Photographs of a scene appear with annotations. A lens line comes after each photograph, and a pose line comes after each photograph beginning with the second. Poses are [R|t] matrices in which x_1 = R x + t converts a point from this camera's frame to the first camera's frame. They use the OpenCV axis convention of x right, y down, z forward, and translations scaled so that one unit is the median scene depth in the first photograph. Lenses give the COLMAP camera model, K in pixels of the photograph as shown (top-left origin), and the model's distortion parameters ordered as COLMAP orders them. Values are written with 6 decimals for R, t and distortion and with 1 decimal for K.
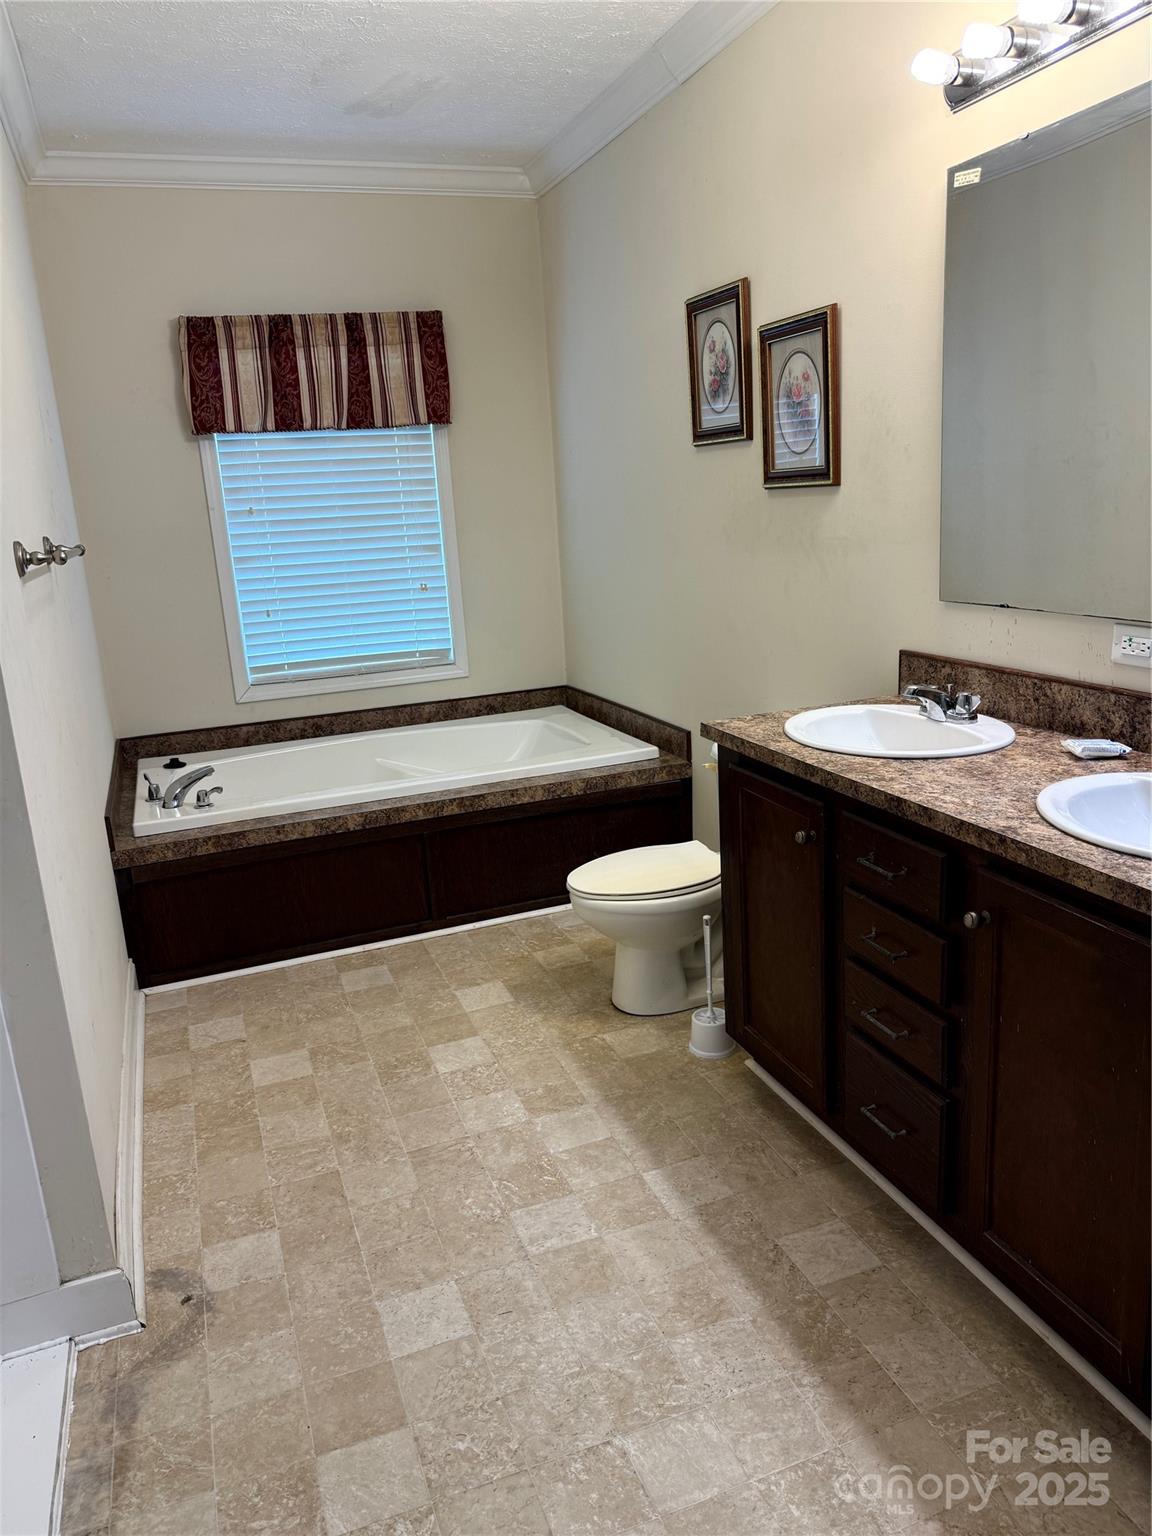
lens RADIAL K [[1087.2, 0, 576.5], [0, 1087.2, 769.1], [0, 0, 1]] dist [0.007090, 0.003296]
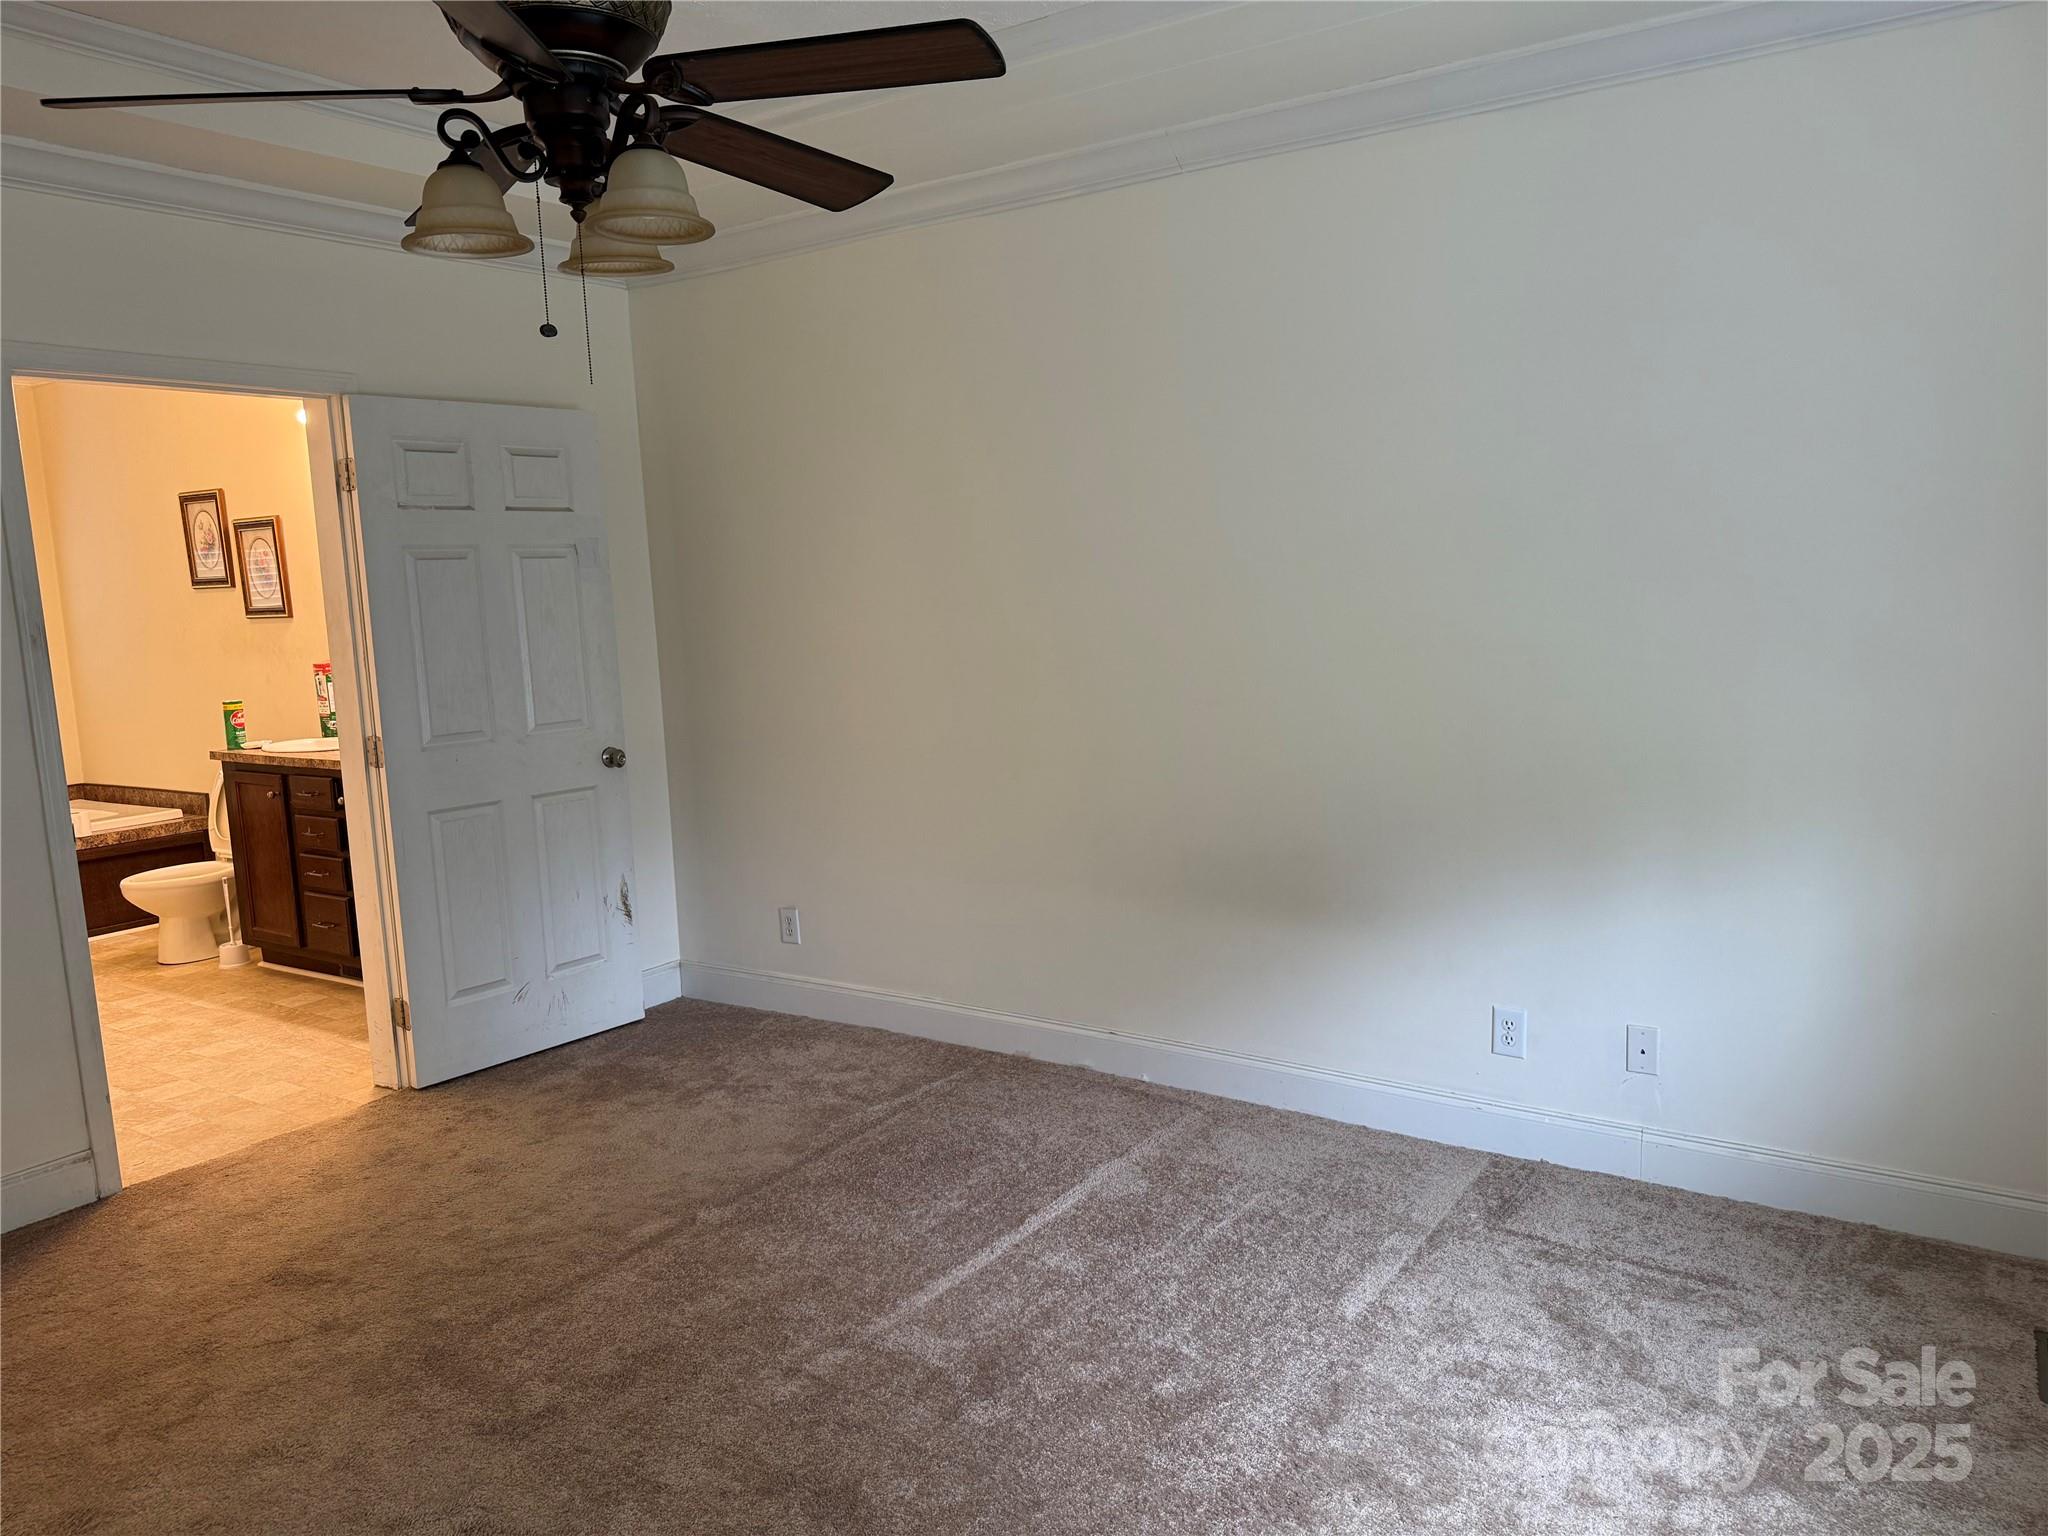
lens RADIAL K [[1449.6, 0, 1029.4], [0, 1449.6, 773.1], [0, 0, 1]] dist [0.007090, 0.003296]
pose [[0.817996, -0.058332, 0.572258, -0.118034], [0.134860, 0.986565, -0.092208, 0.314359], [-0.559191, 0.152601, 0.814873, -1.333149]]
